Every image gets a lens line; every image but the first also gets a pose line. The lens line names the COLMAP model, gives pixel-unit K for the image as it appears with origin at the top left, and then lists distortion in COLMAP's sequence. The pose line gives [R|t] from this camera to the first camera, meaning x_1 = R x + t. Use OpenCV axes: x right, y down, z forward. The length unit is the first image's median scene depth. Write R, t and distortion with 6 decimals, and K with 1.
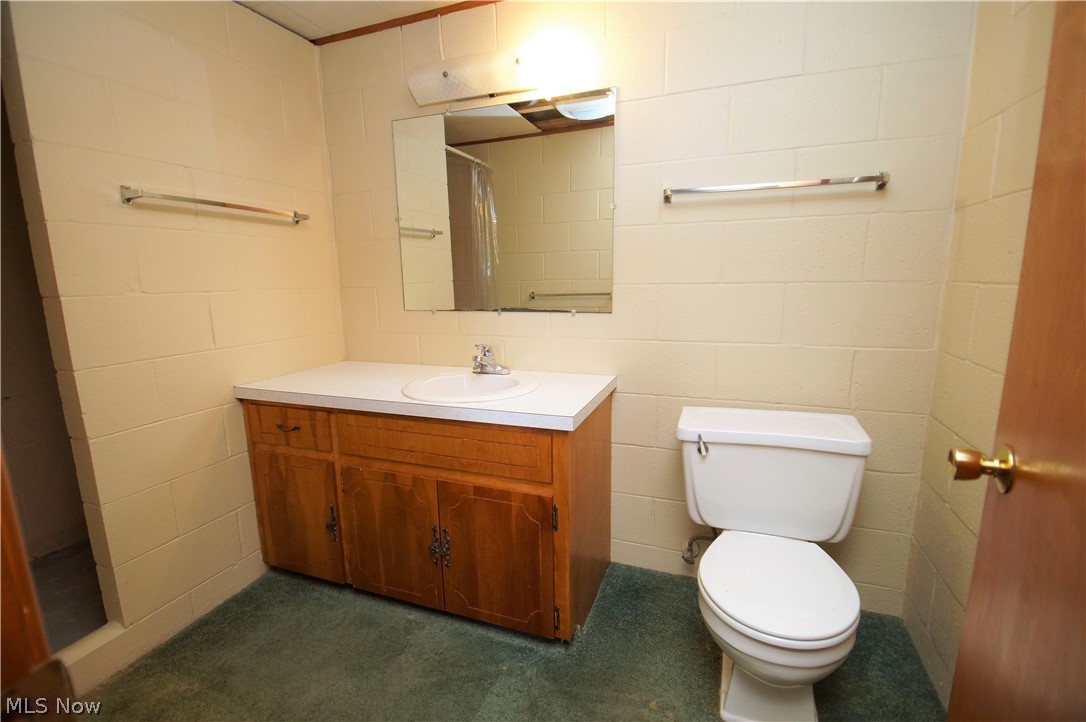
lens RADIAL K [[488.8, 0, 539.4], [0, 488.8, 366.8], [0, 0, 1]] dist [0.007896, -0.008917]
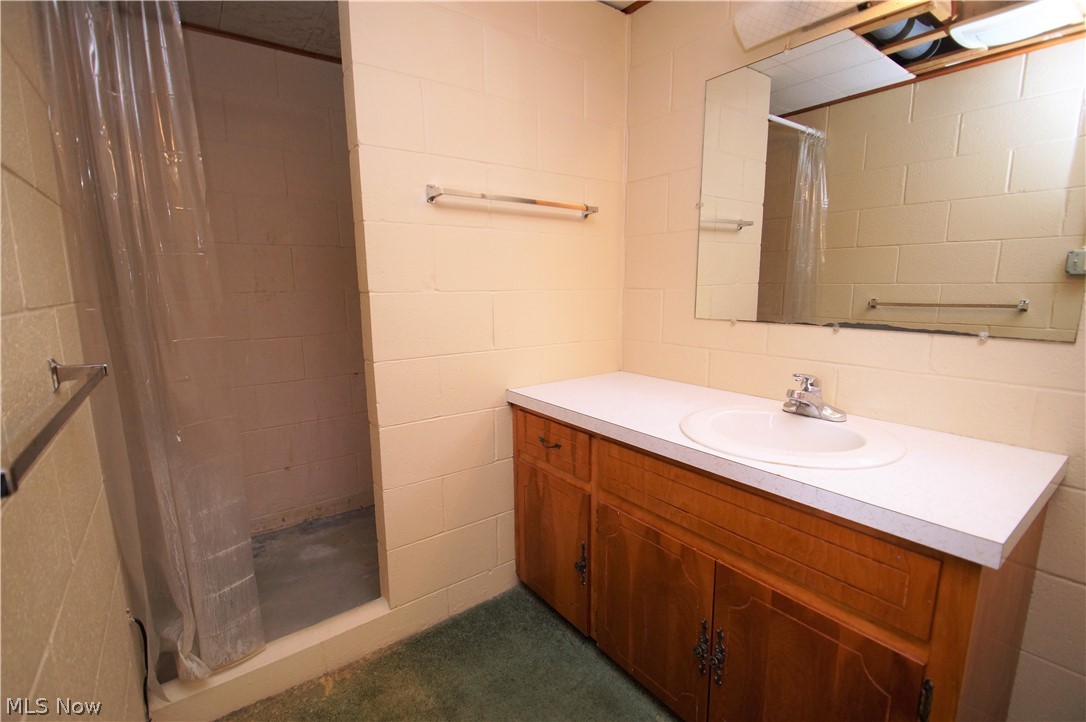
lens RADIAL K [[488.8, 0, 532.4], [0, 488.8, 361.5], [0, 0, 1]] dist [0.007896, -0.008917]
pose [[0.834006, 0.097974, -0.542988, -0.065310], [-0.106651, 0.994175, 0.015573, -0.034333], [0.541350, 0.044922, 0.839596, 0.217406]]
